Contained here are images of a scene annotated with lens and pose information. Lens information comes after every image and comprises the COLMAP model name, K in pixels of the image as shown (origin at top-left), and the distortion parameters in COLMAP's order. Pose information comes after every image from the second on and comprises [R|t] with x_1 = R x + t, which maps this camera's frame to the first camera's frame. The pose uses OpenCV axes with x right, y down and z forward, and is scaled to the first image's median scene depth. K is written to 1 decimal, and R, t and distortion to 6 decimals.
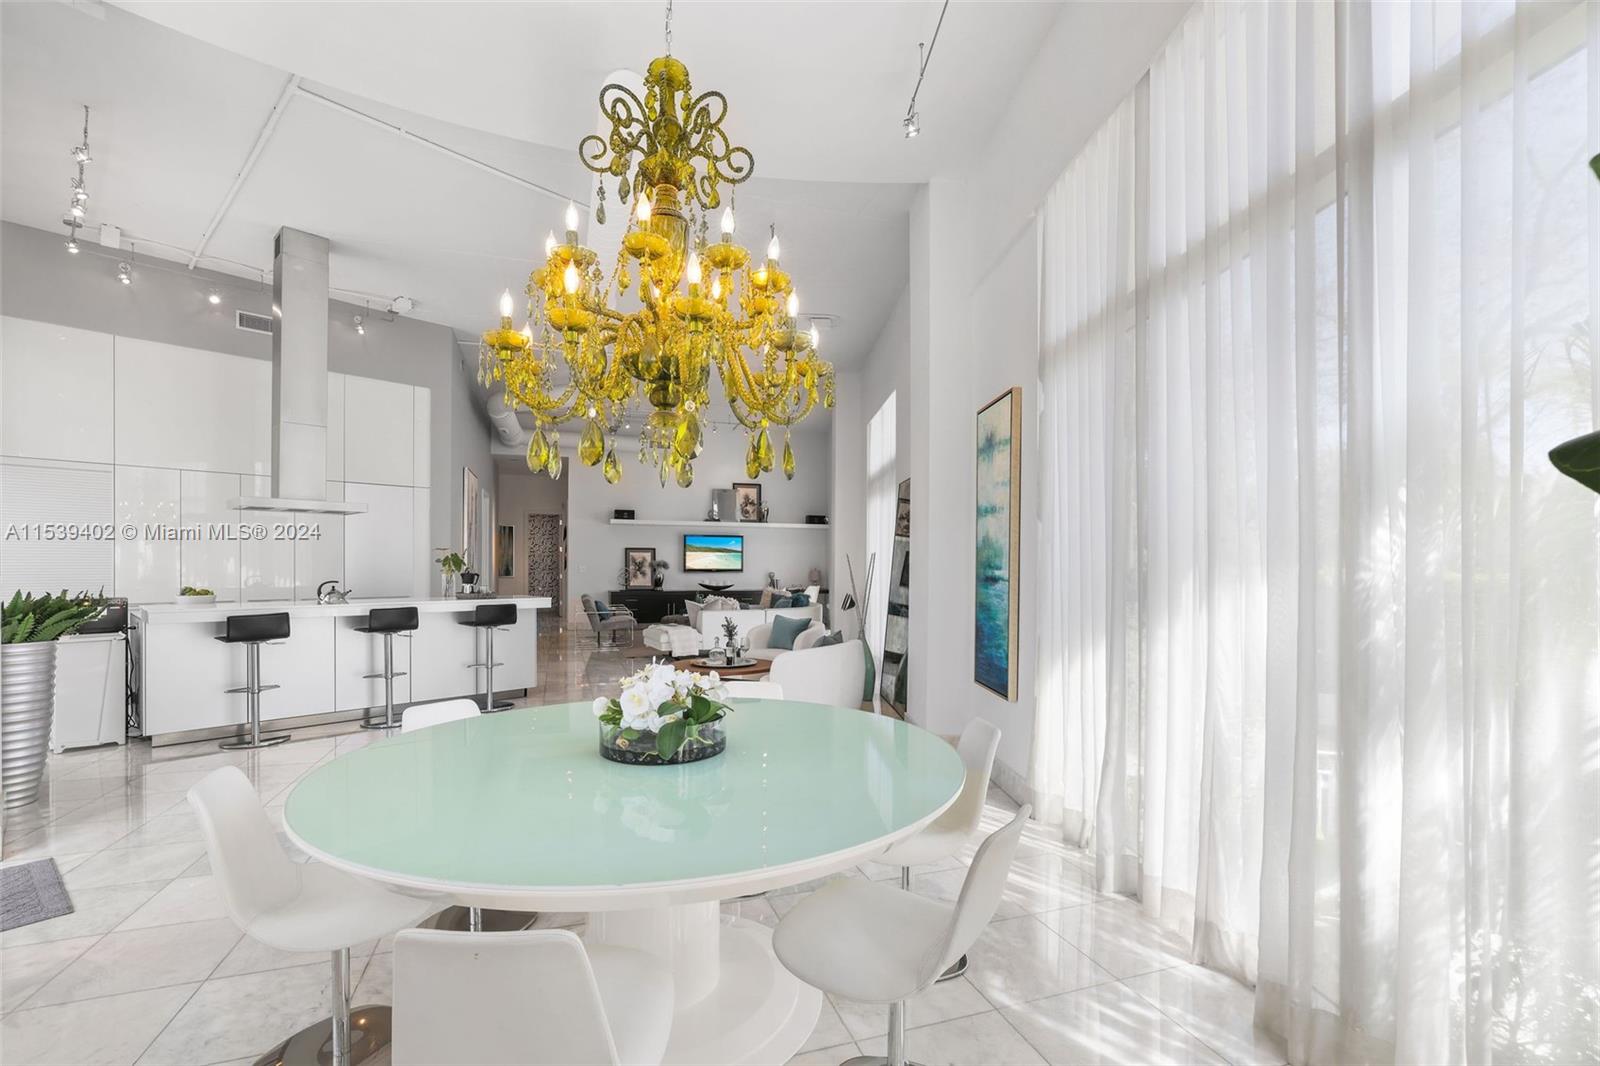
lens RADIAL K [[689.2, 0, 799.8], [0, 689.2, 535.2], [0, 0, 1]] dist [-0.012218, 0.000154]
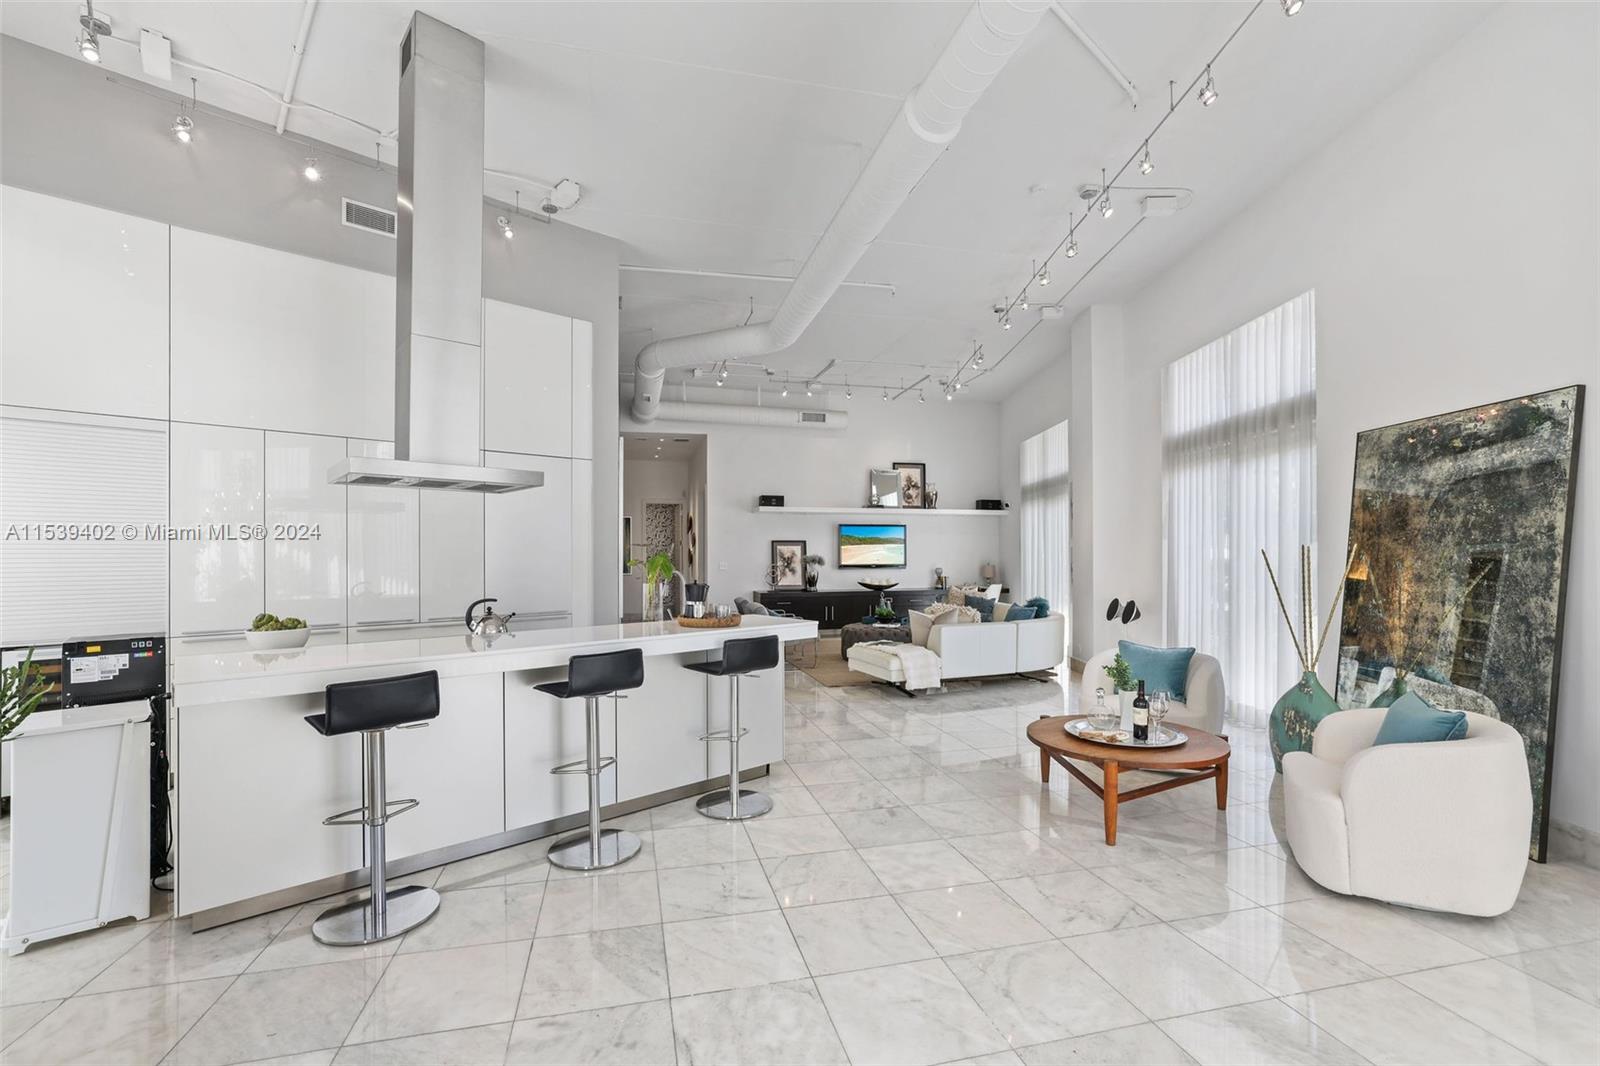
lens RADIAL K [[678.1, 0, 798.6], [0, 678.1, 517.7], [0, 0, 1]] dist [-0.015736, 0.000398]
pose [[0.995363, -0.013699, -0.095205, -0.227601], [0.012390, 0.999821, -0.014320, 0.004015], [0.095384, 0.013074, 0.995355, 0.276964]]
